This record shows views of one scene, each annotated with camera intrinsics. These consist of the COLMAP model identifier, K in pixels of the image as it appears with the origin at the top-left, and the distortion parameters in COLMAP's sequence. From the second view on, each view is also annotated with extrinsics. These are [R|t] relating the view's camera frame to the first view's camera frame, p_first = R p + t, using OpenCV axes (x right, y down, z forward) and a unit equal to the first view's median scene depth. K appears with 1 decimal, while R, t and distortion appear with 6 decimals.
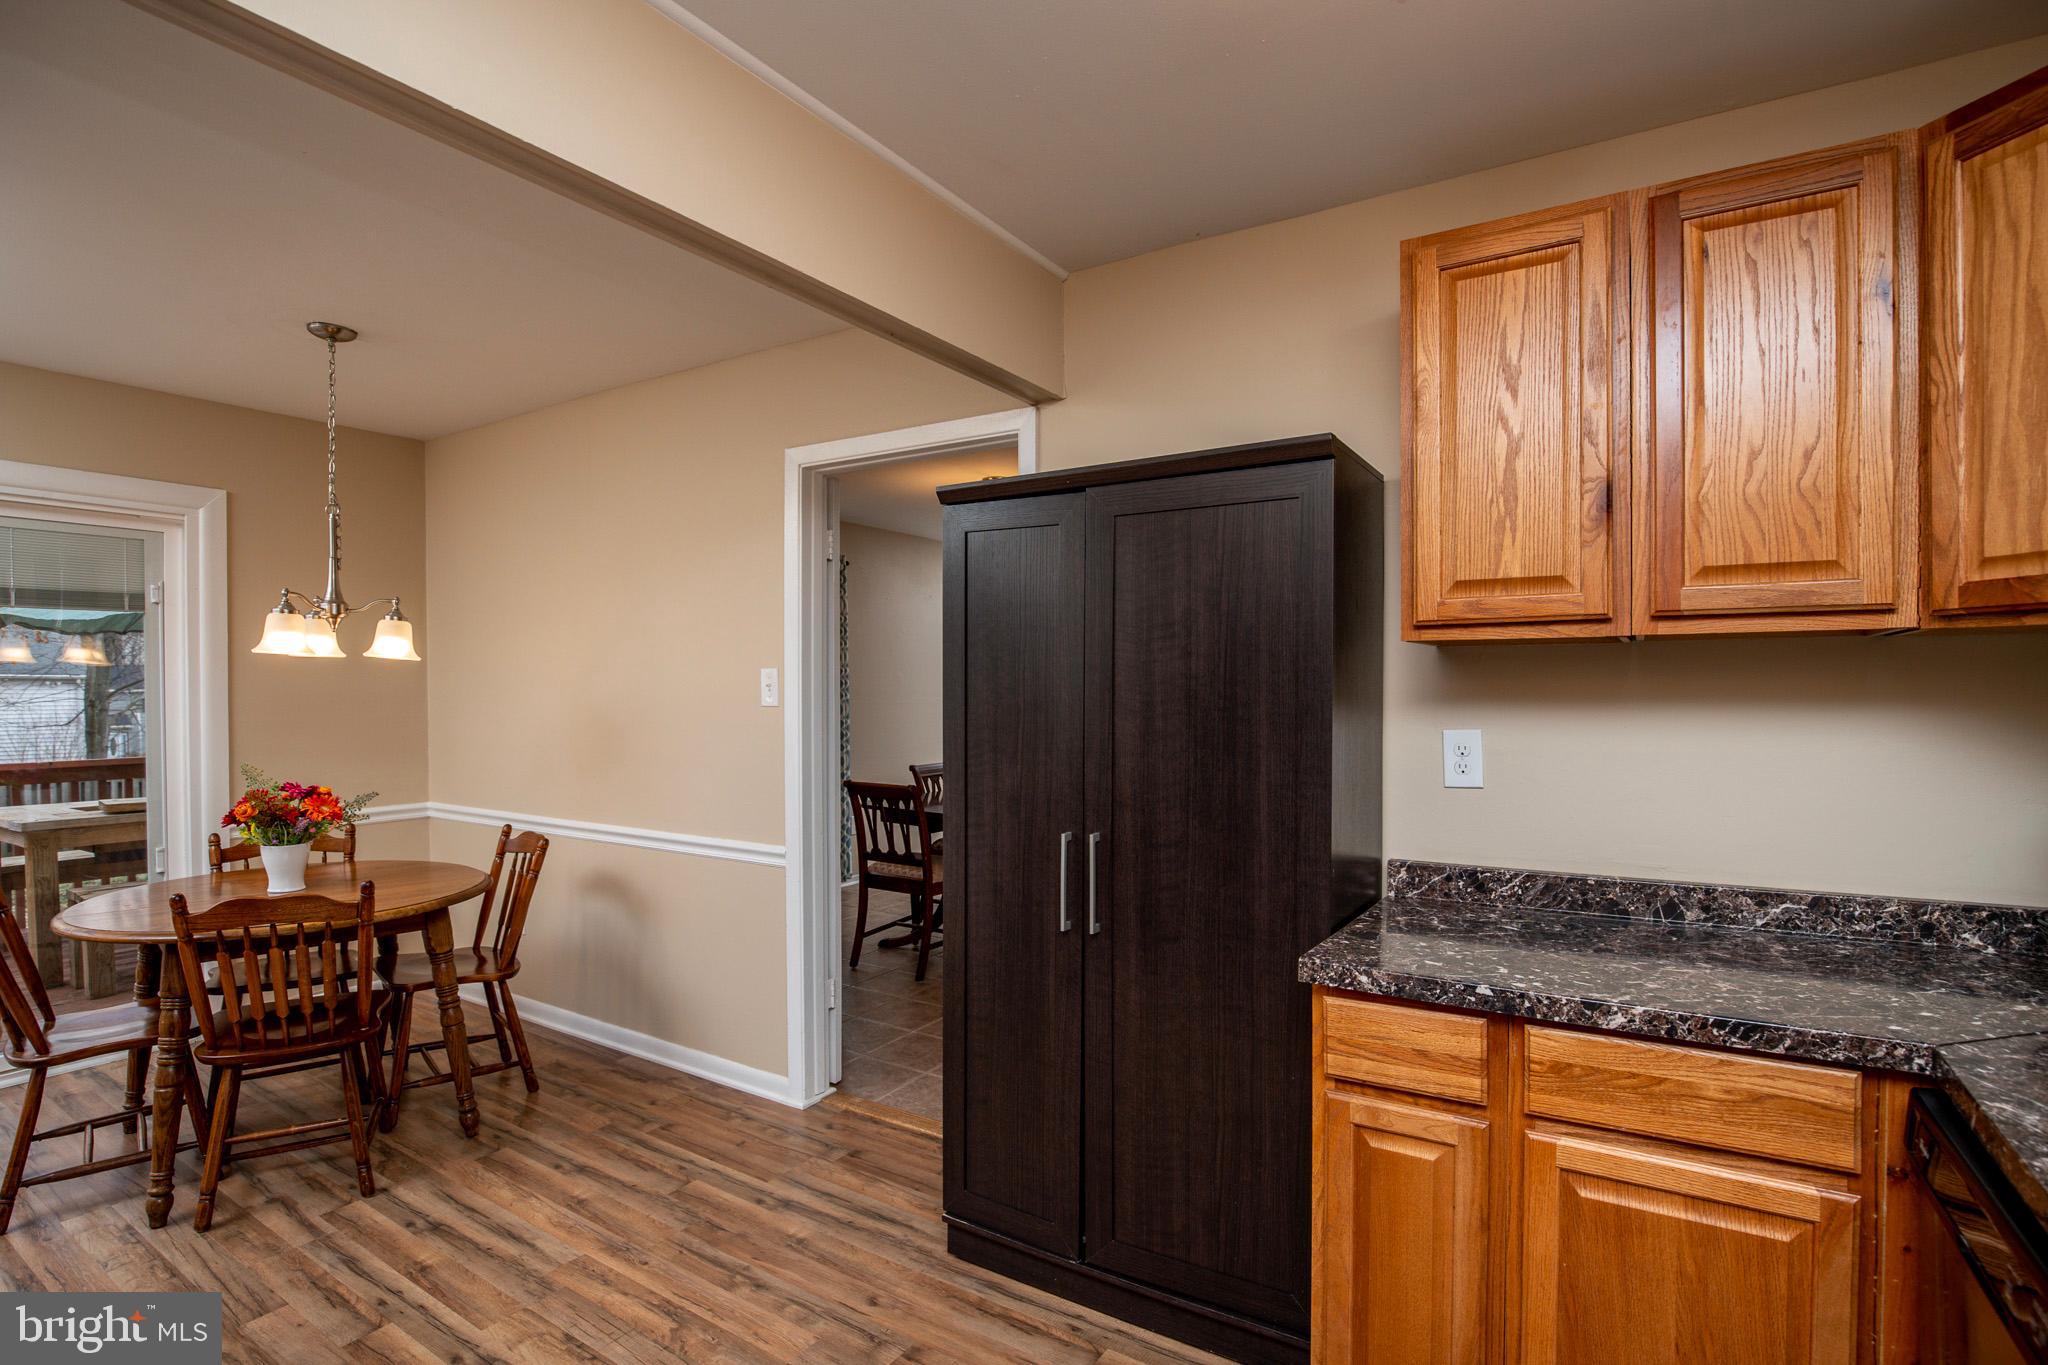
lens RADIAL K [[1001.1, 0, 1030.0], [0, 1001.1, 698.9], [0, 0, 1]] dist [-0.030943, 0.000686]
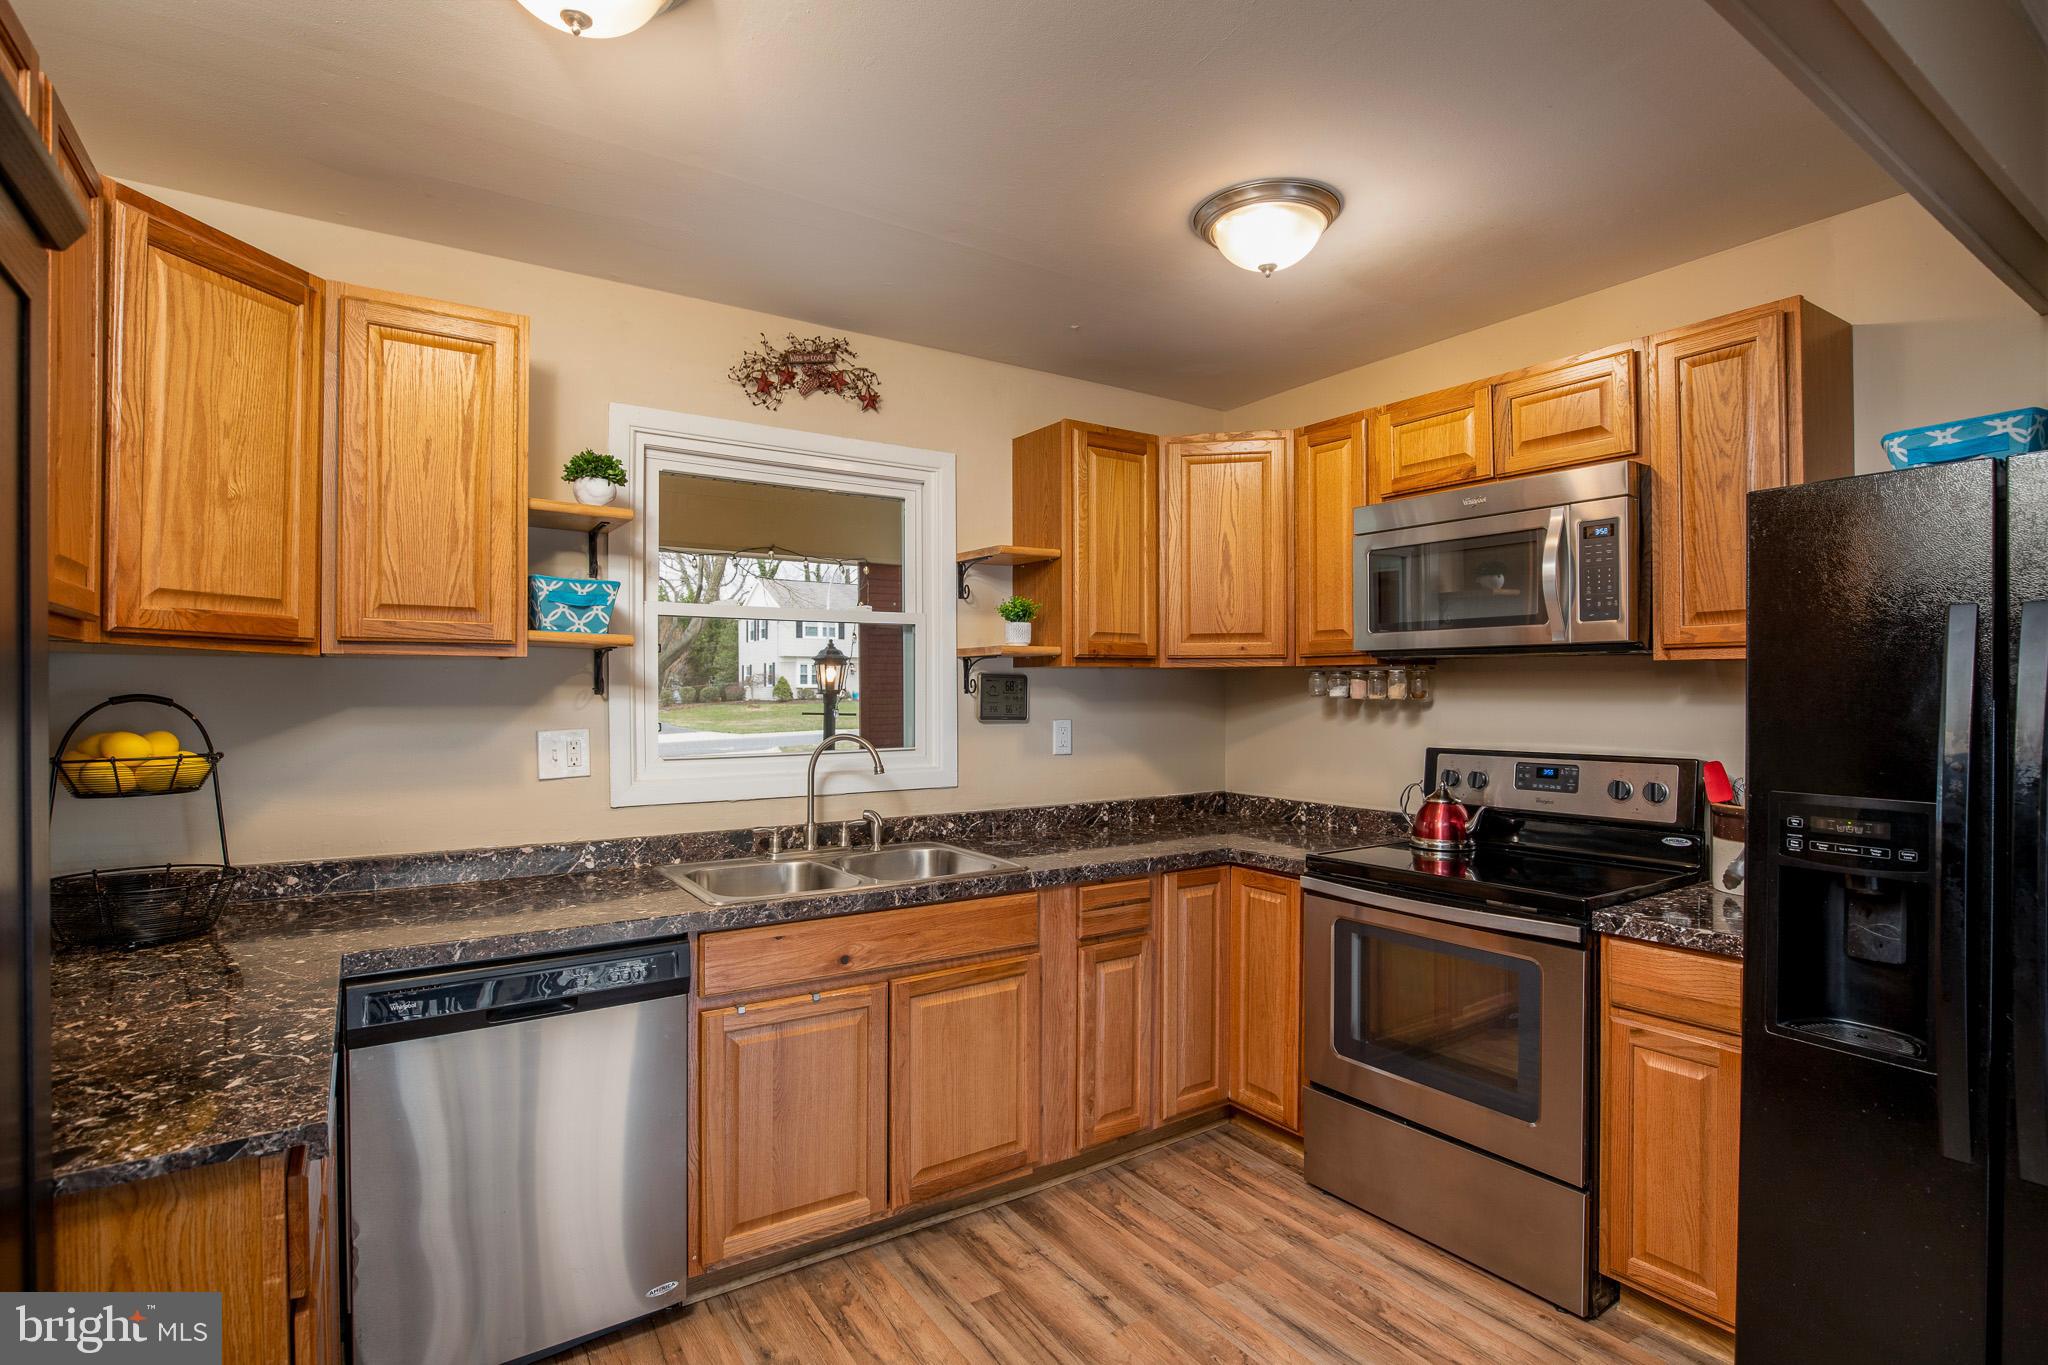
lens RADIAL K [[1001.1, 0, 1043.8], [0, 1001.1, 683.1], [0, 0, 1]] dist [-0.030943, 0.000686]
pose [[-0.920425, 0.008253, 0.390832, -0.397998], [0.009825, 0.999950, 0.002023, -0.017165], [-0.390795, 0.005702, -0.920460, 1.383725]]
